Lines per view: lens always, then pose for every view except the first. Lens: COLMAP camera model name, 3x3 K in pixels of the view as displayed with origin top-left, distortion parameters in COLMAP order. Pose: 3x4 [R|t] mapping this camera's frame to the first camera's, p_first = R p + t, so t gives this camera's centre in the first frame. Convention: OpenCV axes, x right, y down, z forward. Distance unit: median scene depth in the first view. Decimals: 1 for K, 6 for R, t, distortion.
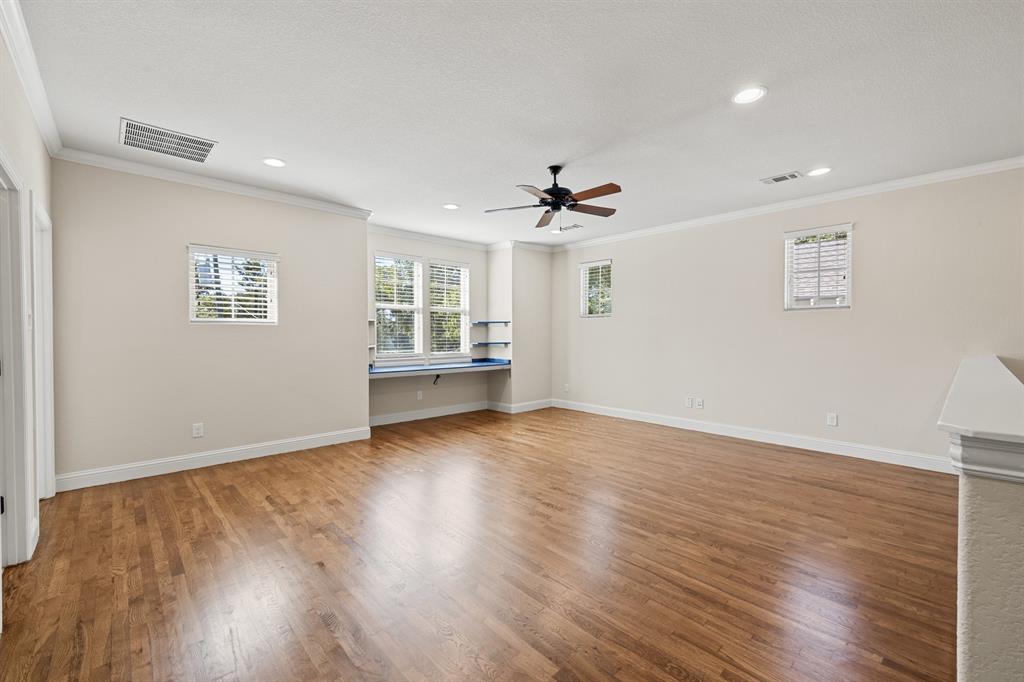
lens RADIAL K [[429.2, 0, 511.2], [0, 429.2, 337.8], [0, 0, 1]] dist [0.001103, -0.000526]
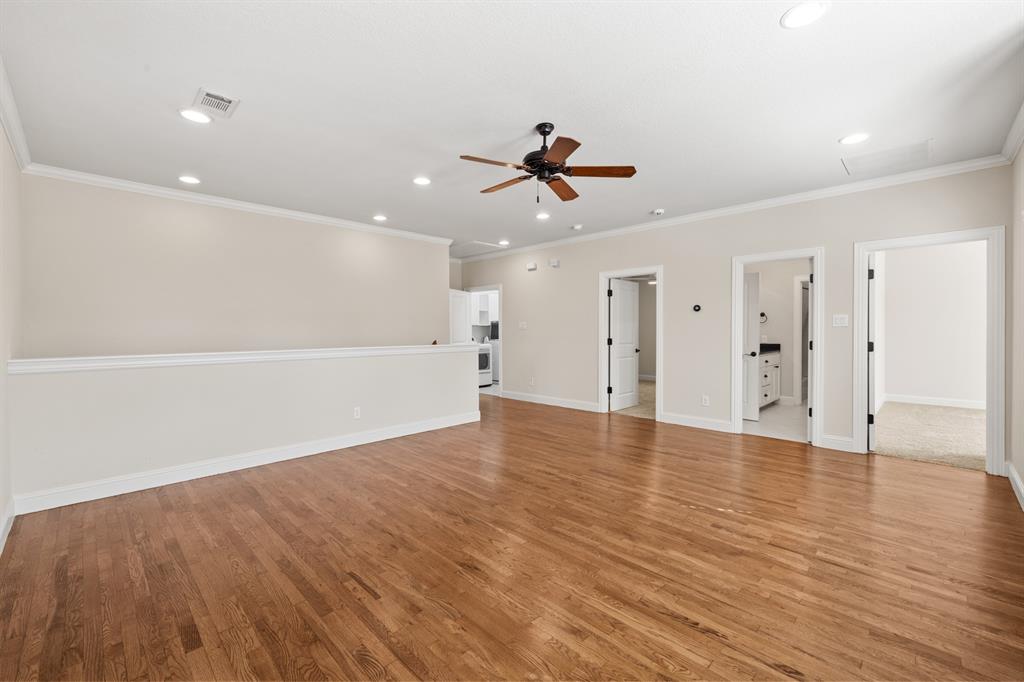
lens RADIAL K [[429.2, 0, 512.5], [0, 429.2, 334.7], [0, 0, 1]] dist [0.001103, -0.000526]
pose [[-0.999016, -0.004550, -0.044125, 0.223150], [-0.005662, 0.999669, 0.025106, -0.025613], [0.043996, 0.025331, -0.998711, 1.998604]]
